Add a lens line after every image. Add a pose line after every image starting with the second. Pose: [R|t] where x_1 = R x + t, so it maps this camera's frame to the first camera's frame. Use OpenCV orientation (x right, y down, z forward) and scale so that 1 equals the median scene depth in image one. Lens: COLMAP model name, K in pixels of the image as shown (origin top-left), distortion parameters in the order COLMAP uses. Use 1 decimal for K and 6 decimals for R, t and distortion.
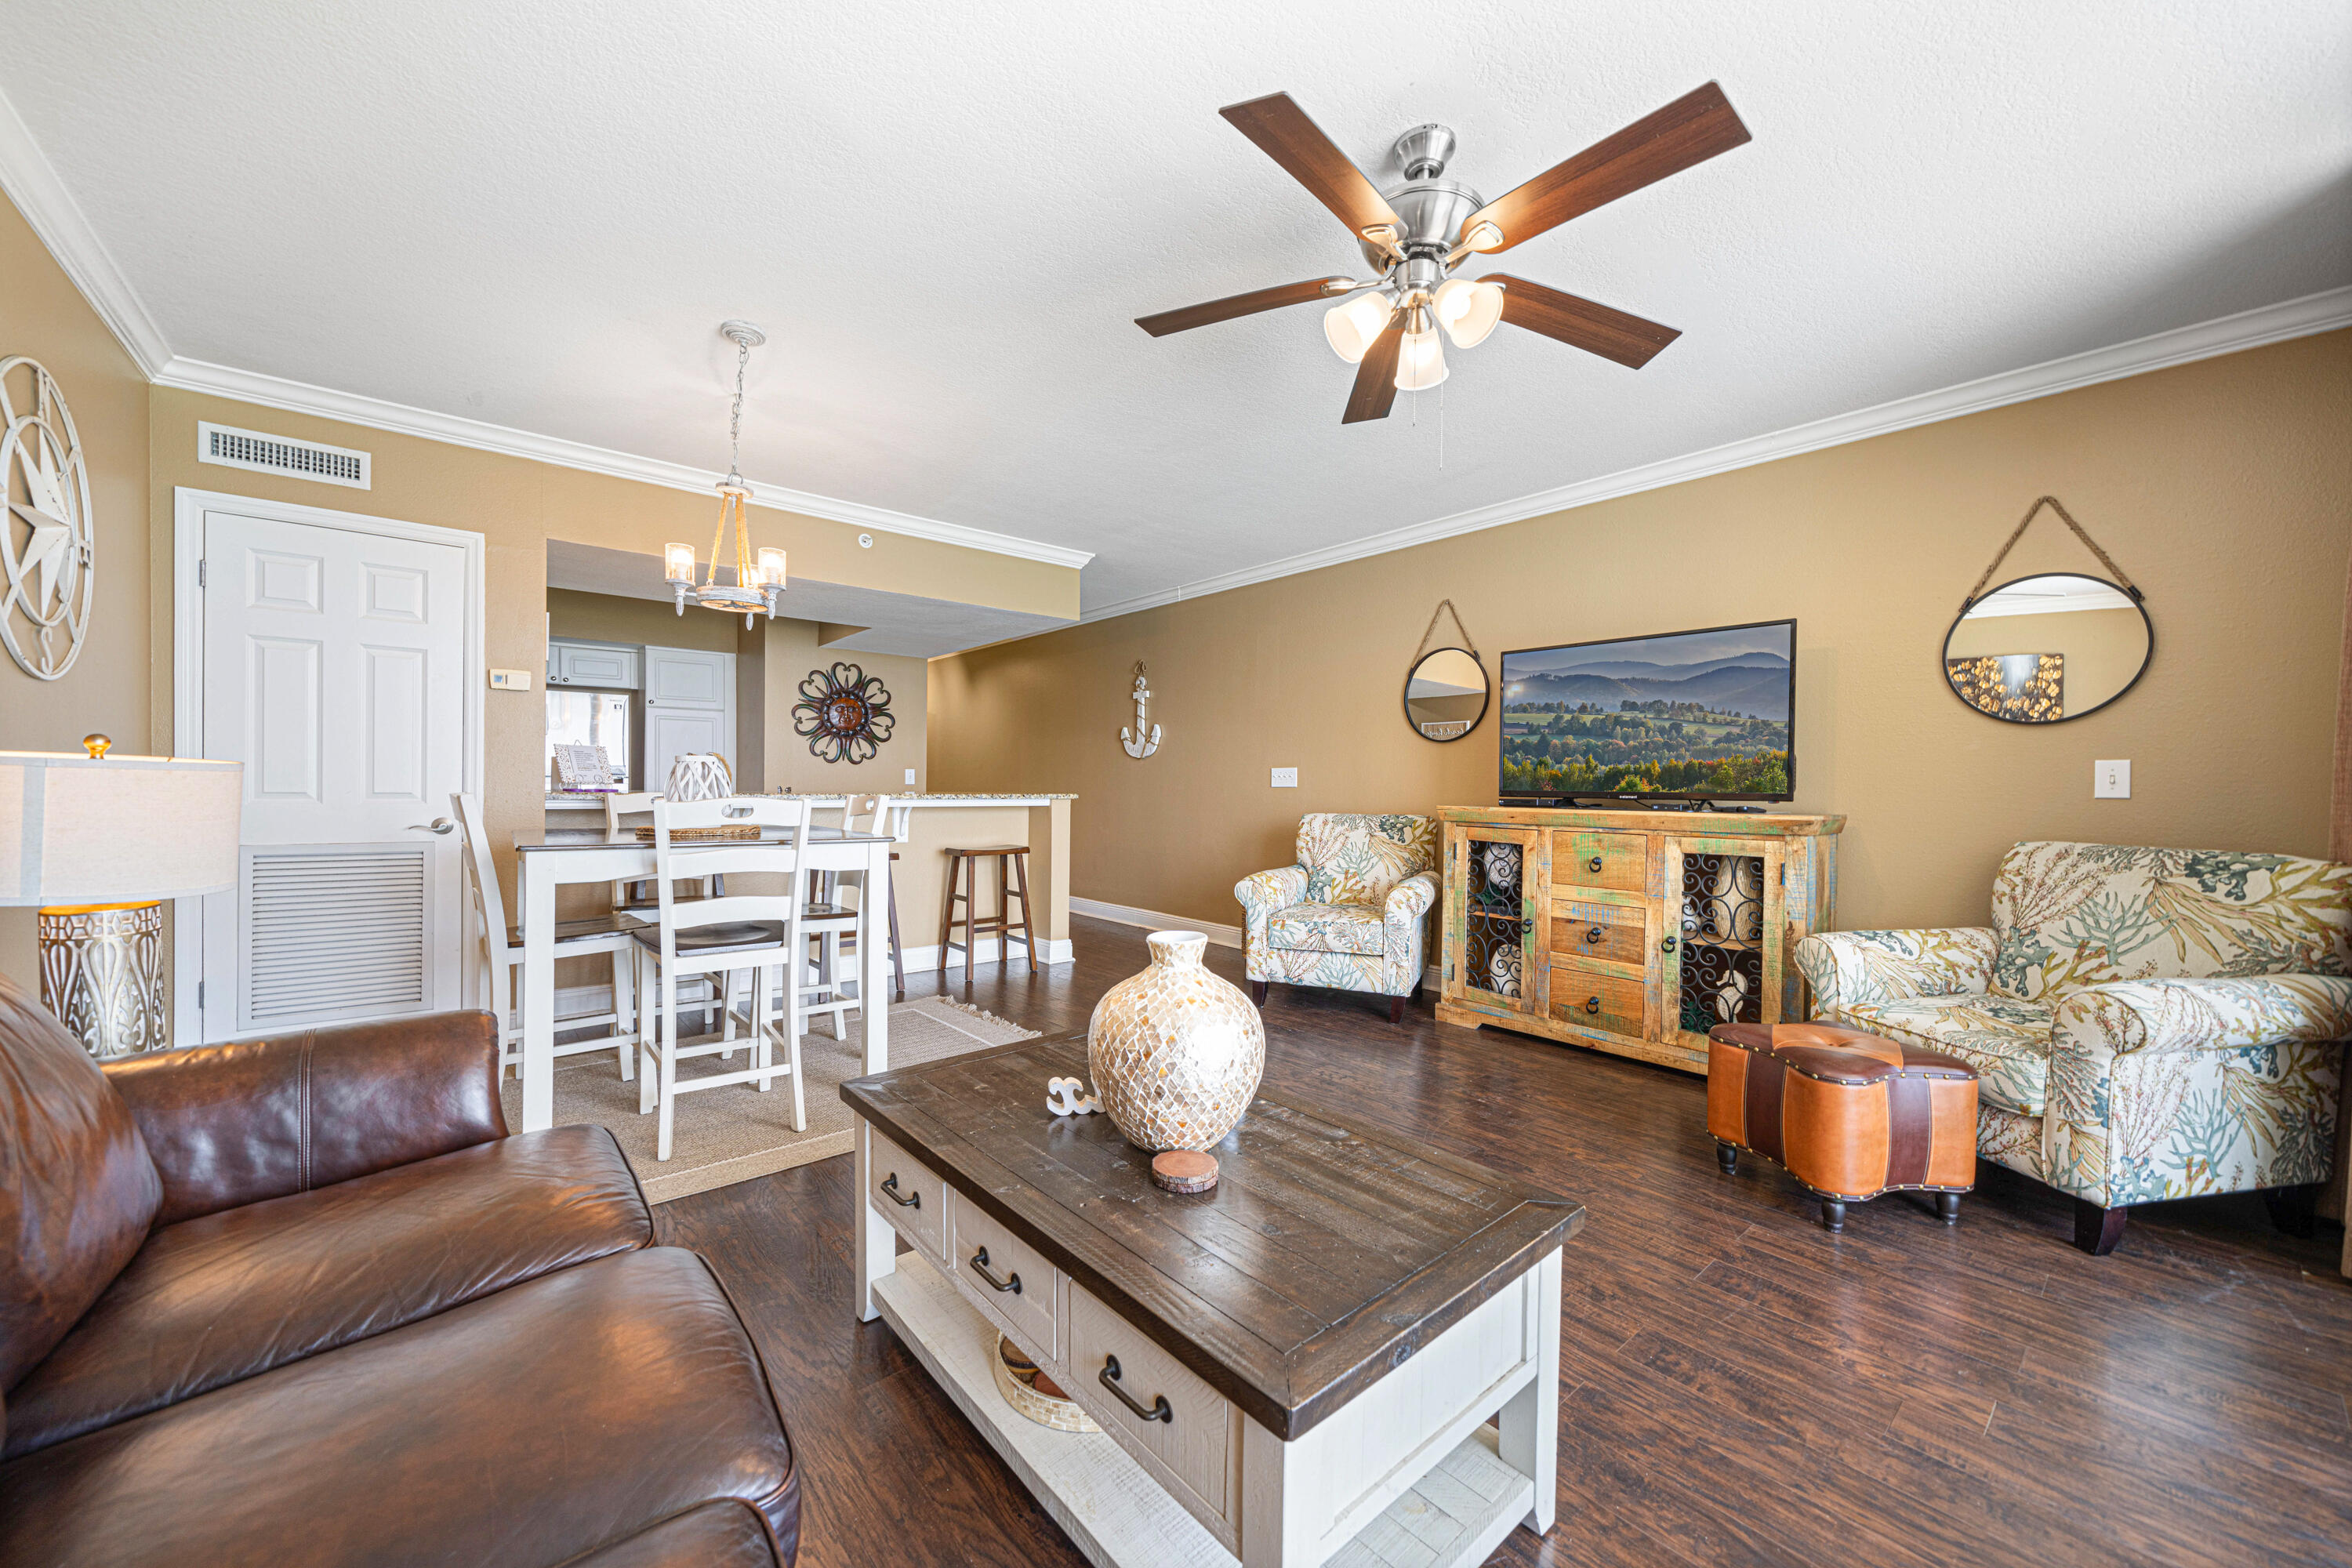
lens RADIAL K [[875.0, 0, 1176.0], [0, 875.0, 784.0], [0, 0, 1]] dist [-0.000513, -0.000018]
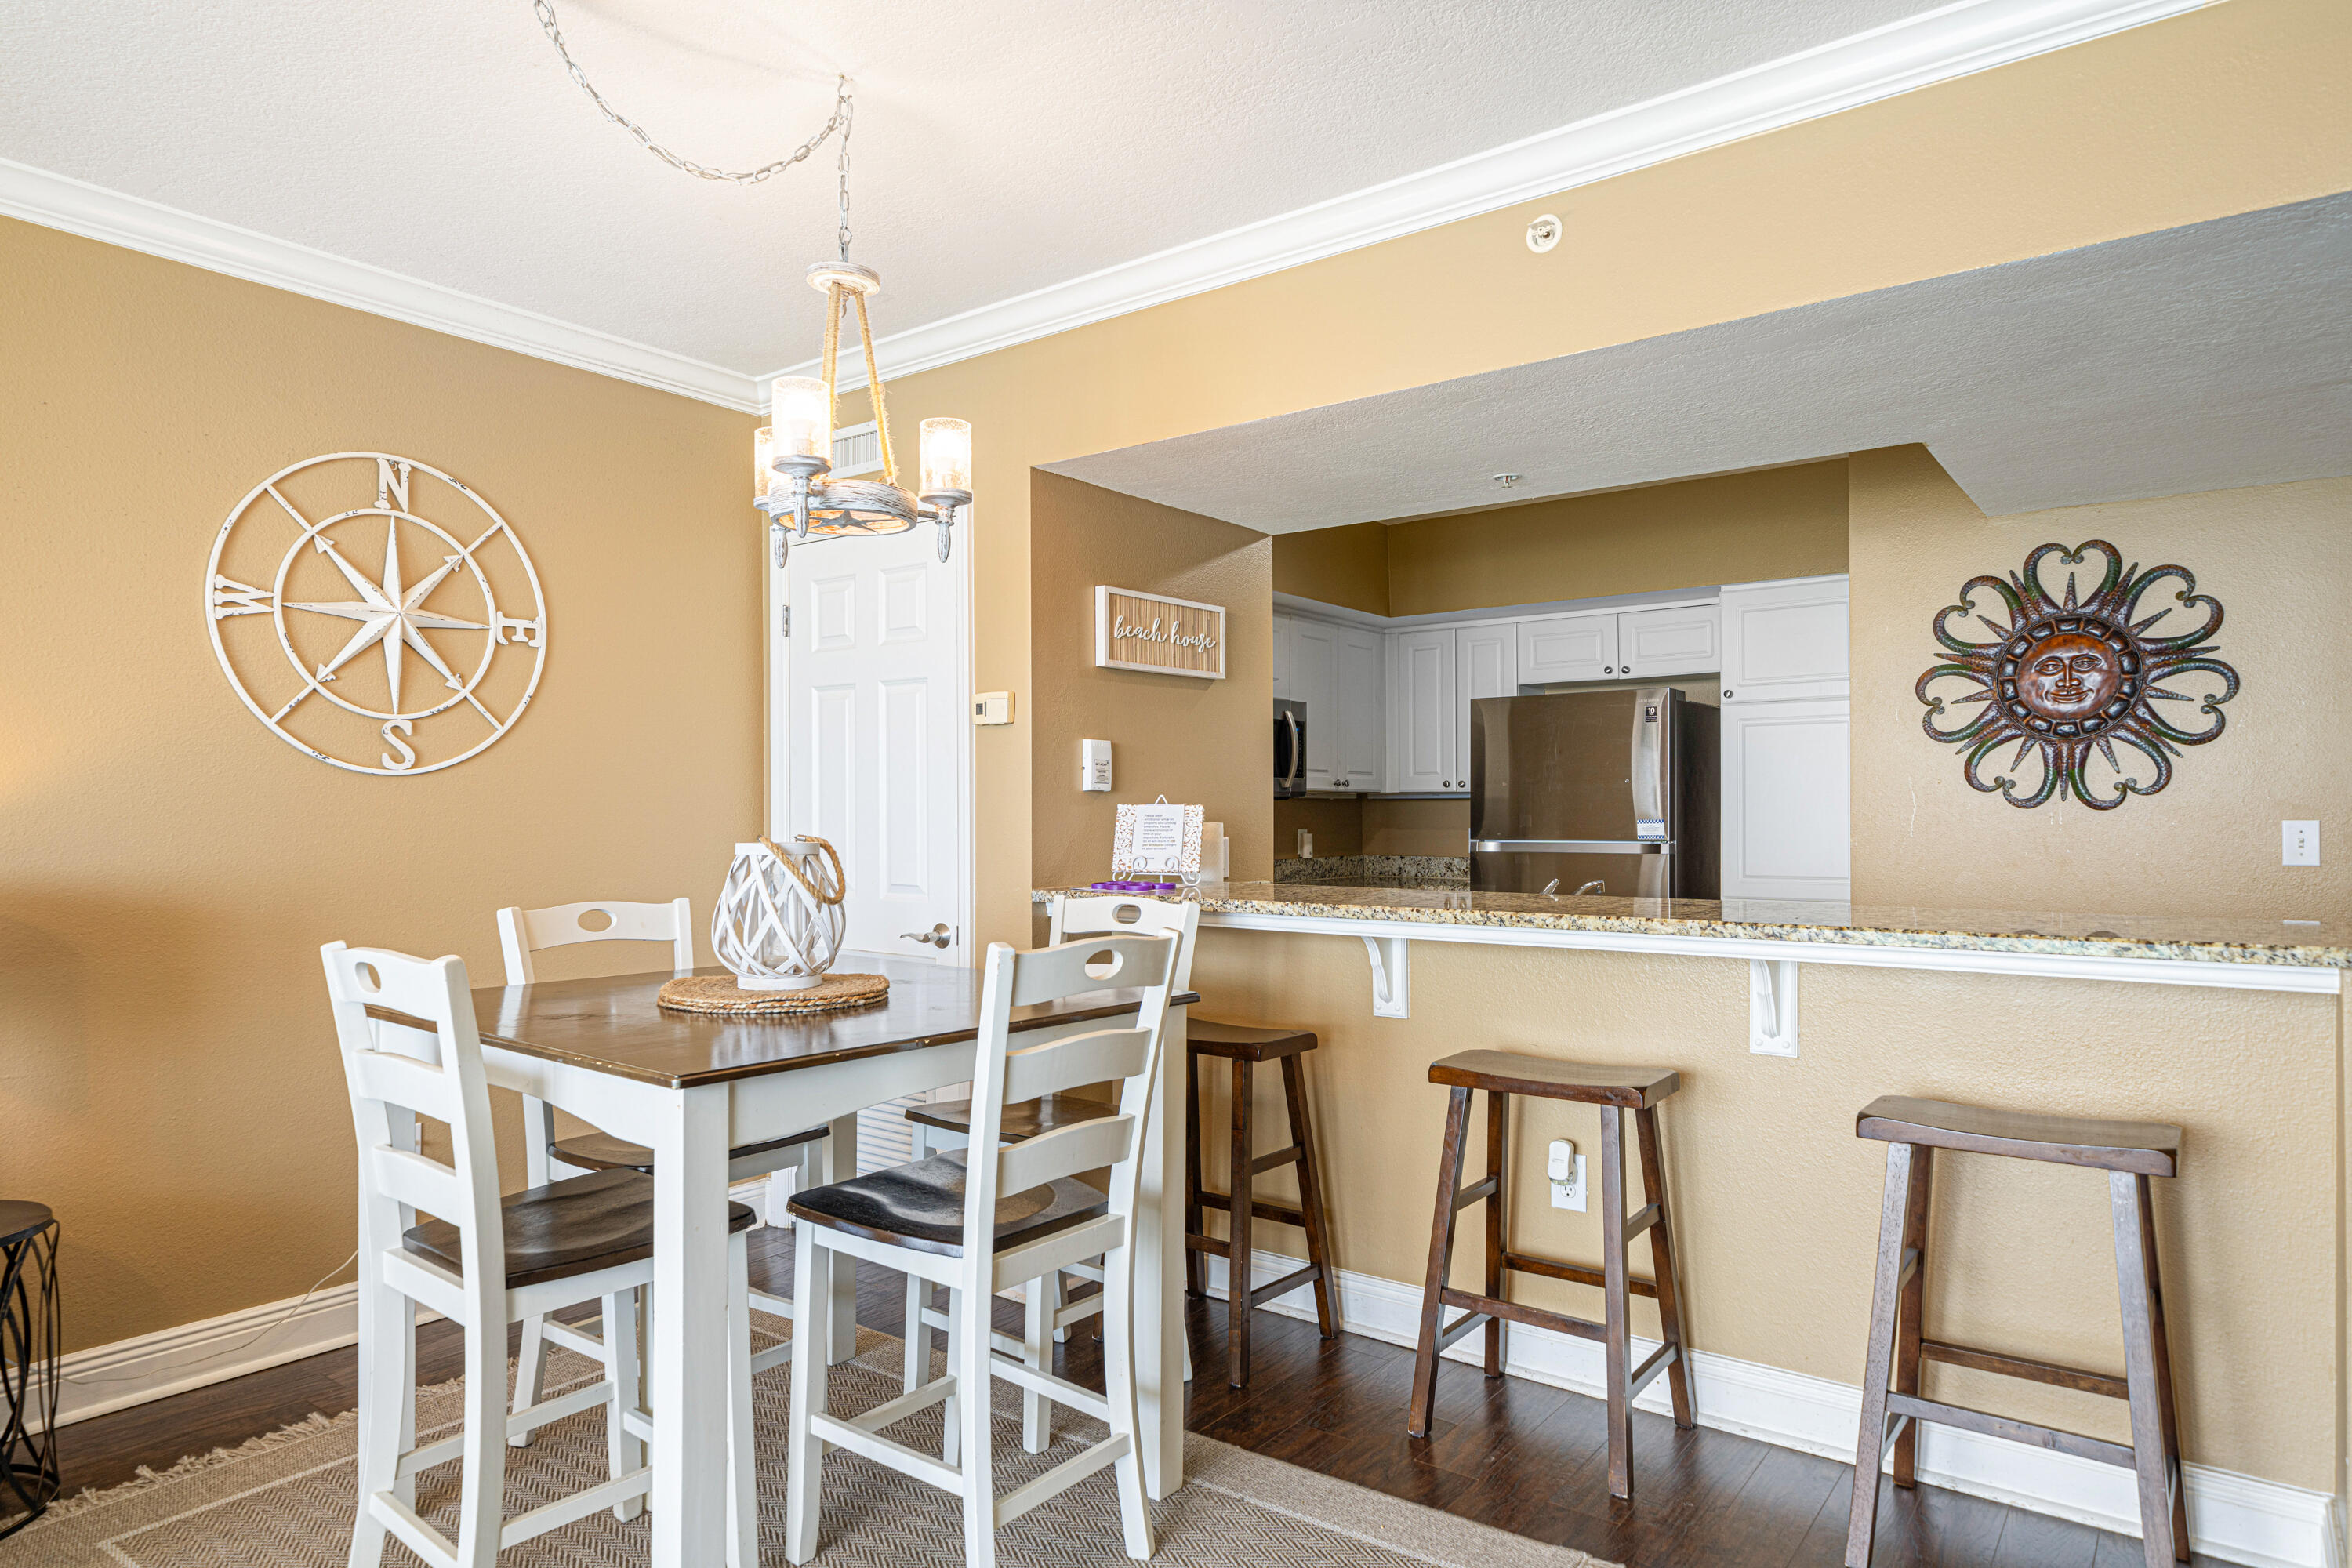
lens RADIAL K [[1389.8, 0, 1174.1], [0, 1389.8, 811.4], [0, 0, 1]] dist [0.002129, 0.000128]
pose [[0.205462, -0.007461, -0.978637, 0.130218], [0.004585, 0.999967, -0.006661, -0.020102], [0.978654, -0.003118, 0.205490, 0.504589]]
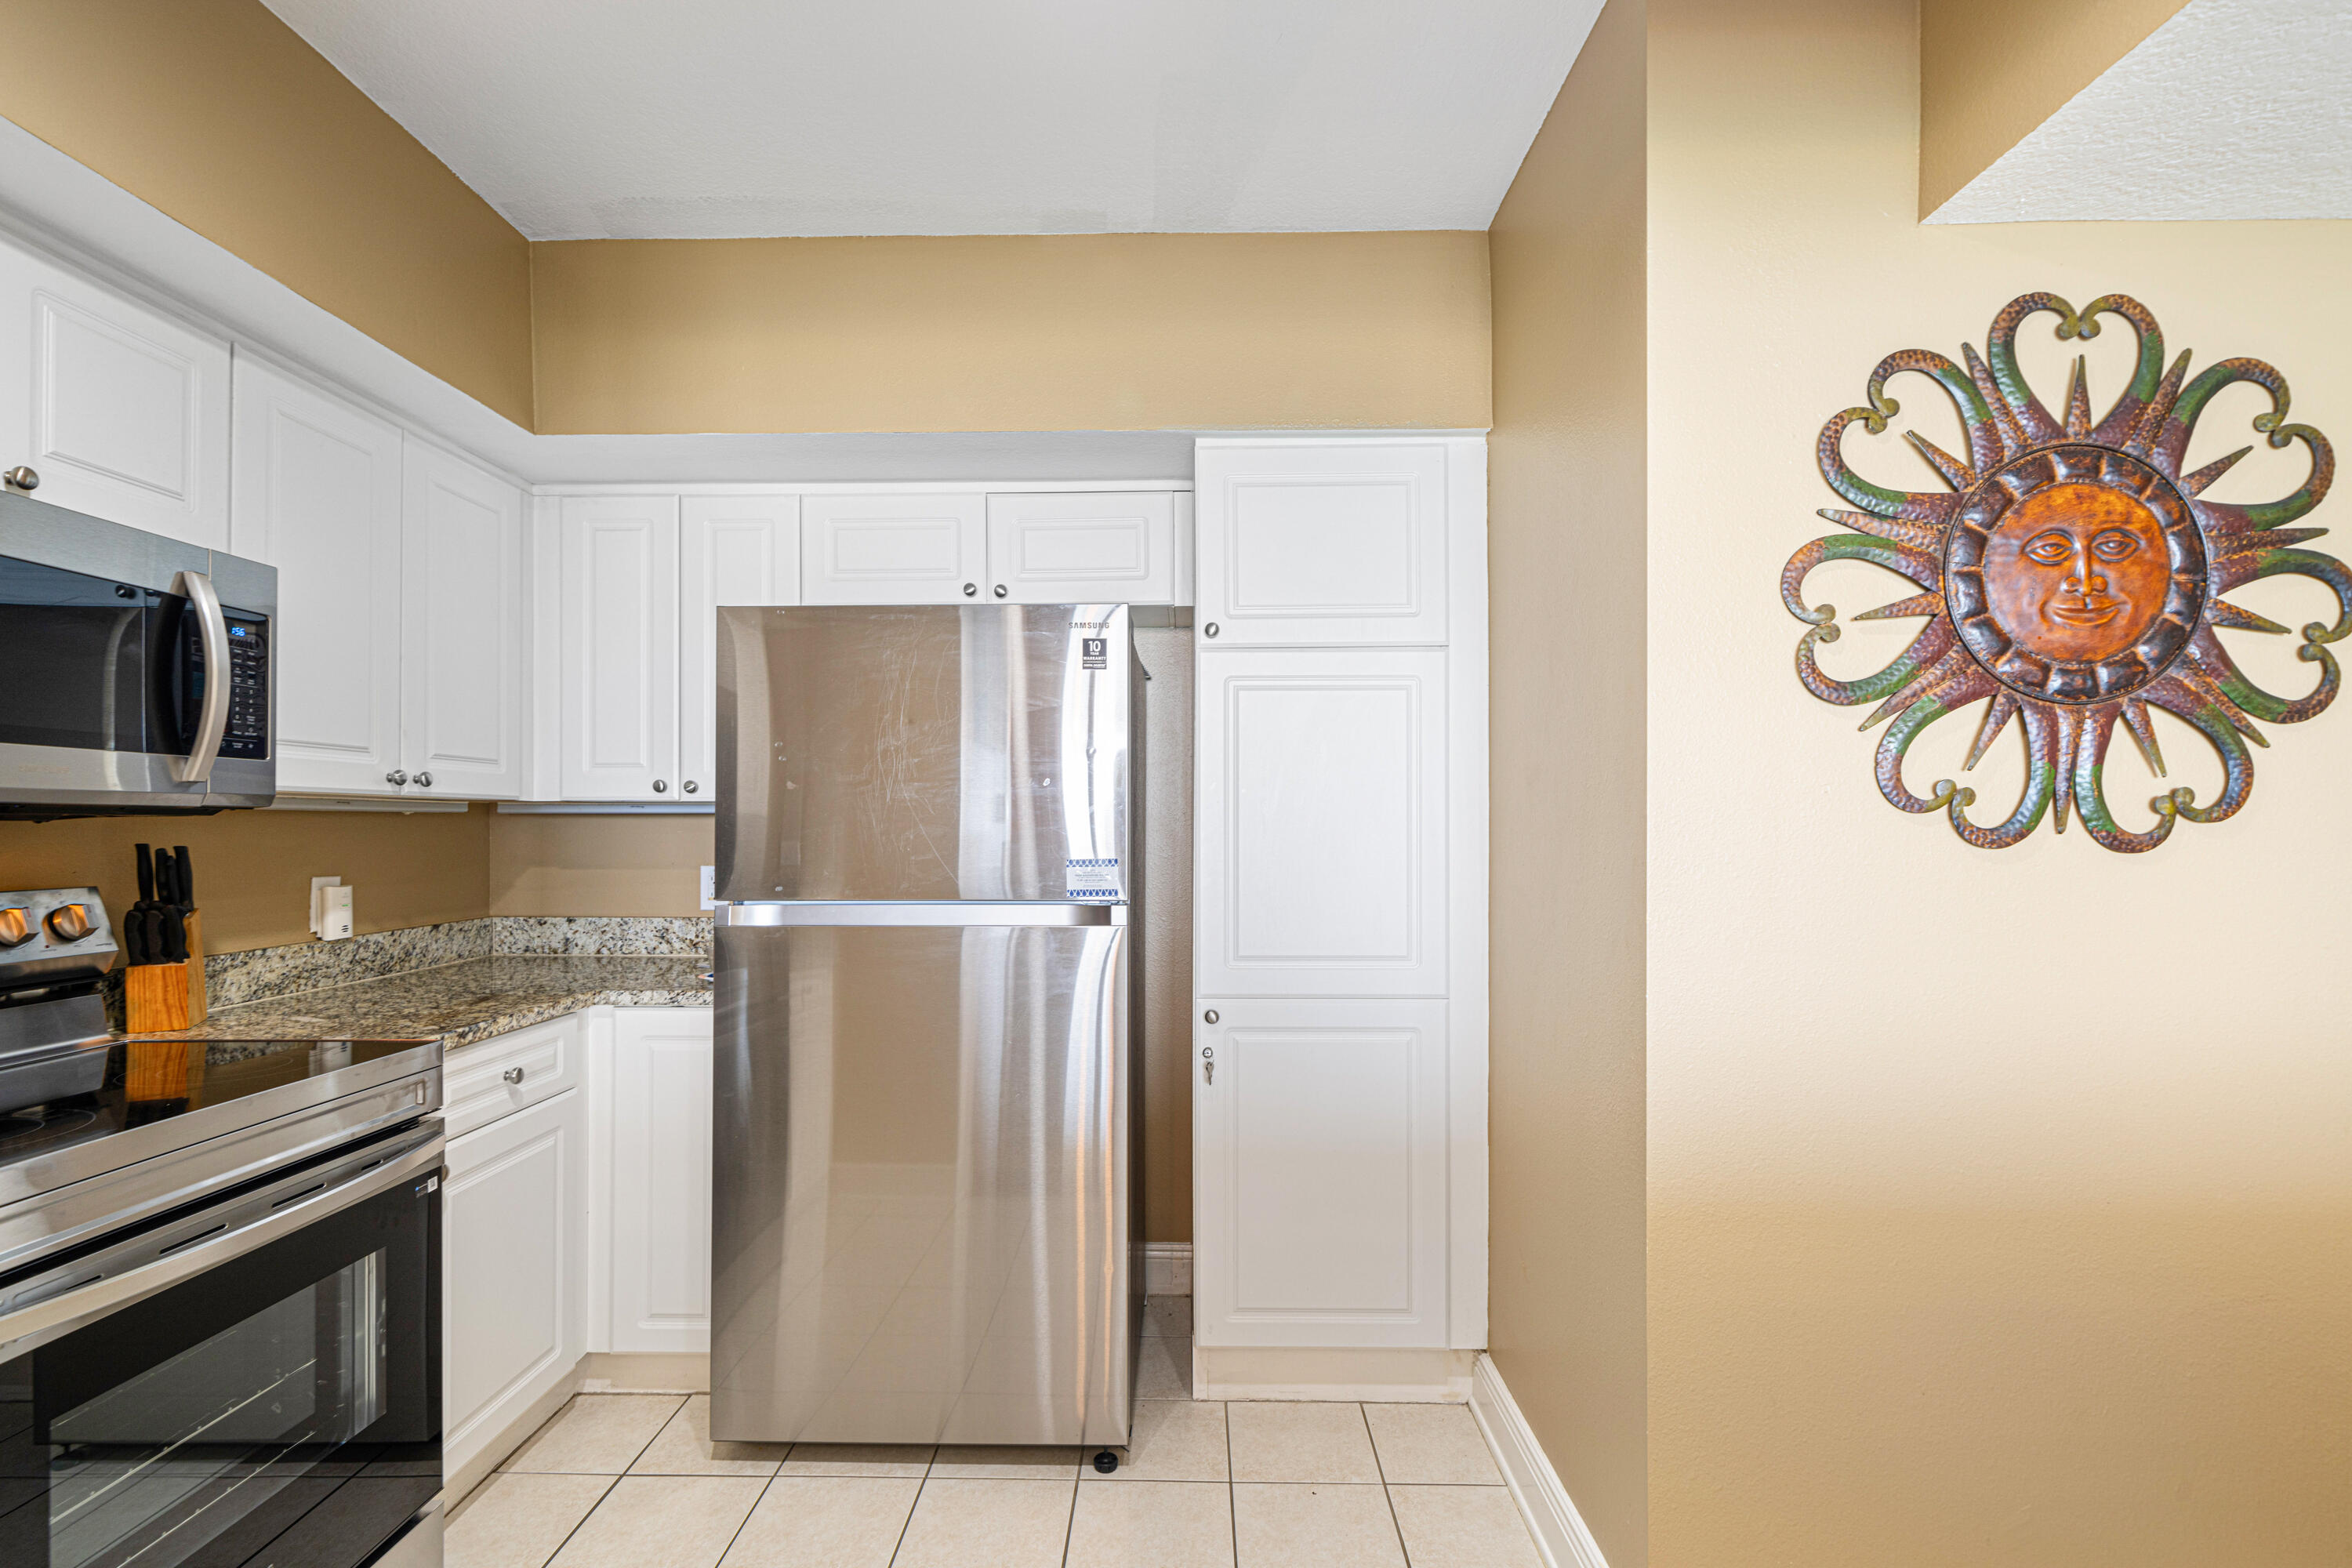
lens RADIAL K [[1083.2, 0, 1167.0], [0, 1083.2, 821.4], [0, 0, 1]] dist [0.001766, 0.000884]
pose [[0.746516, -0.006141, -0.665339, -0.371831], [0.004605, 0.999981, -0.004064, -0.029365], [0.665351, -0.000030, 0.746530, 0.715185]]
